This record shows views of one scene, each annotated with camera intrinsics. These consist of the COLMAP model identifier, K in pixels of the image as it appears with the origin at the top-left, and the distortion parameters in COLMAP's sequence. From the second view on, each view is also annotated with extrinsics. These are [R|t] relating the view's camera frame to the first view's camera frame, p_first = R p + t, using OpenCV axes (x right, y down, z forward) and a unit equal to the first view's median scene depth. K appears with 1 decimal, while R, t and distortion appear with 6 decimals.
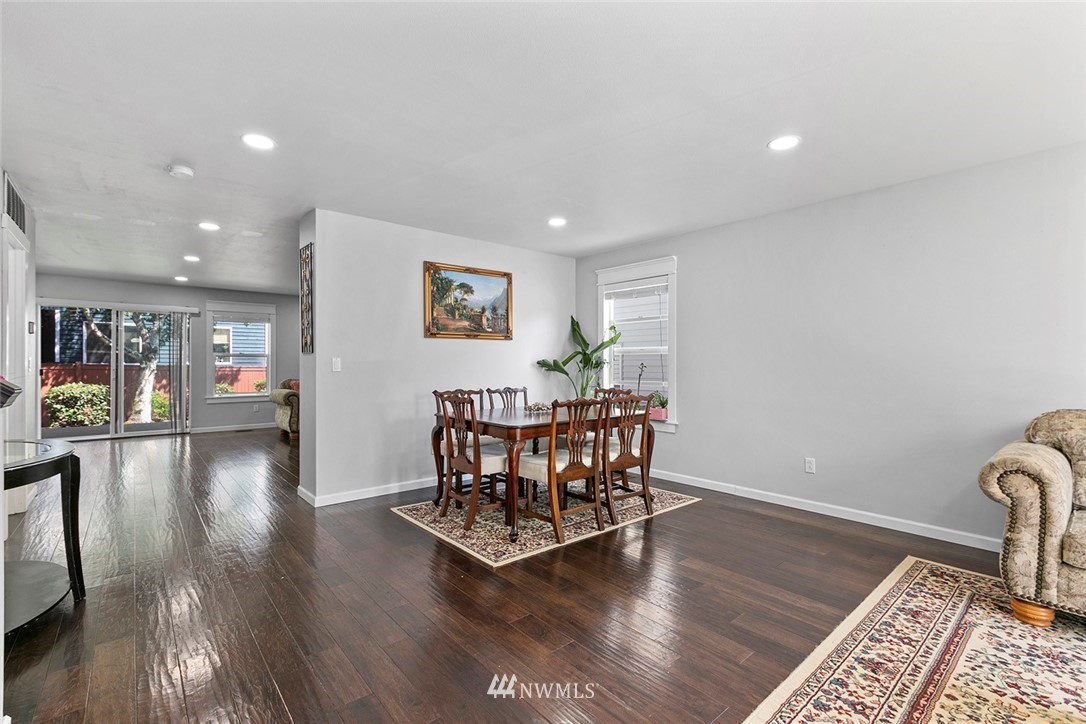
lens RADIAL K [[487.3, 0, 541.1], [0, 487.3, 359.6], [0, 0, 1]] dist [0.005106, -0.002513]
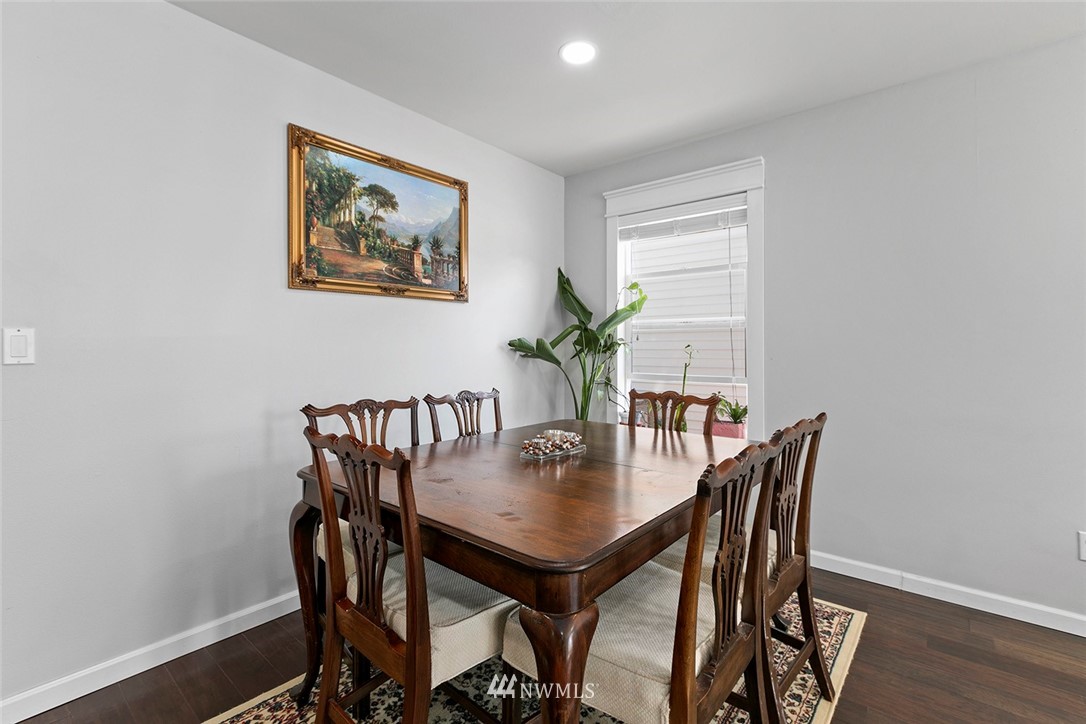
lens RADIAL K [[487.3, 0, 543.2], [0, 487.3, 337.0], [0, 0, 1]] dist [0.005106, -0.002513]
pose [[0.984688, 0.006556, 0.174203, -0.082076], [-0.004748, 0.999930, -0.010792, 0.005327], [-0.174262, 0.009799, 0.984651, 0.508320]]
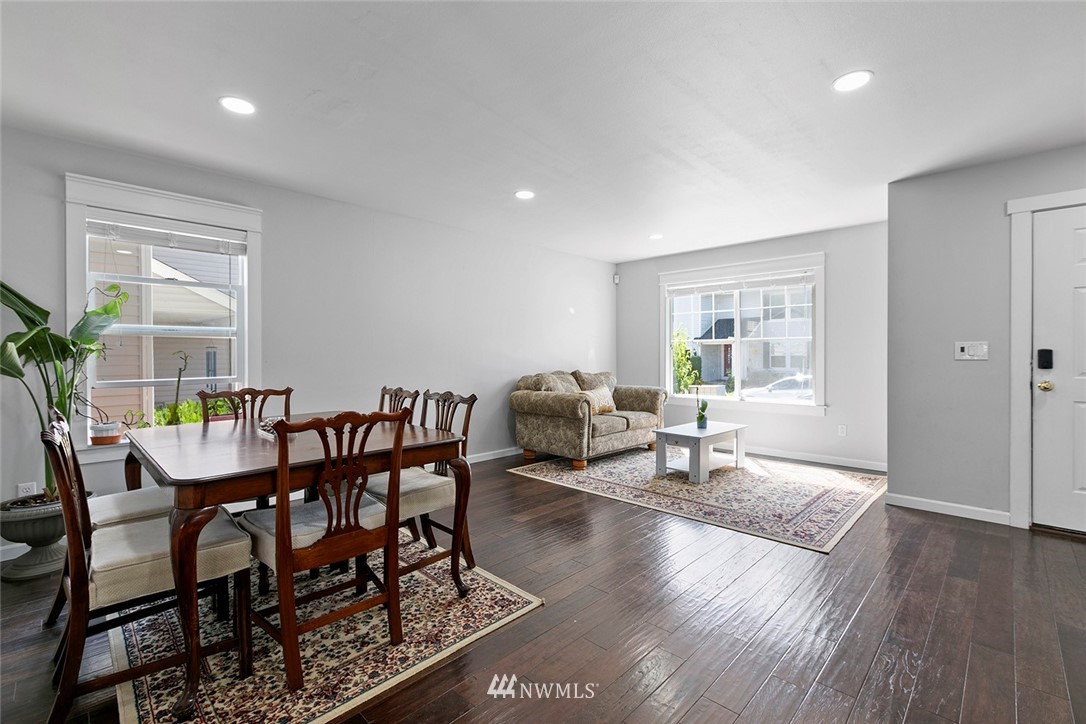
lens RADIAL K [[487.3, 0, 540.1], [0, 487.3, 356.8], [0, 0, 1]] dist [0.005106, -0.002513]
pose [[-0.101374, -0.005691, 0.994832, -0.553691], [-0.003966, 0.999978, 0.005317, 0.010486], [-0.994841, -0.003407, -0.101394, 0.677298]]
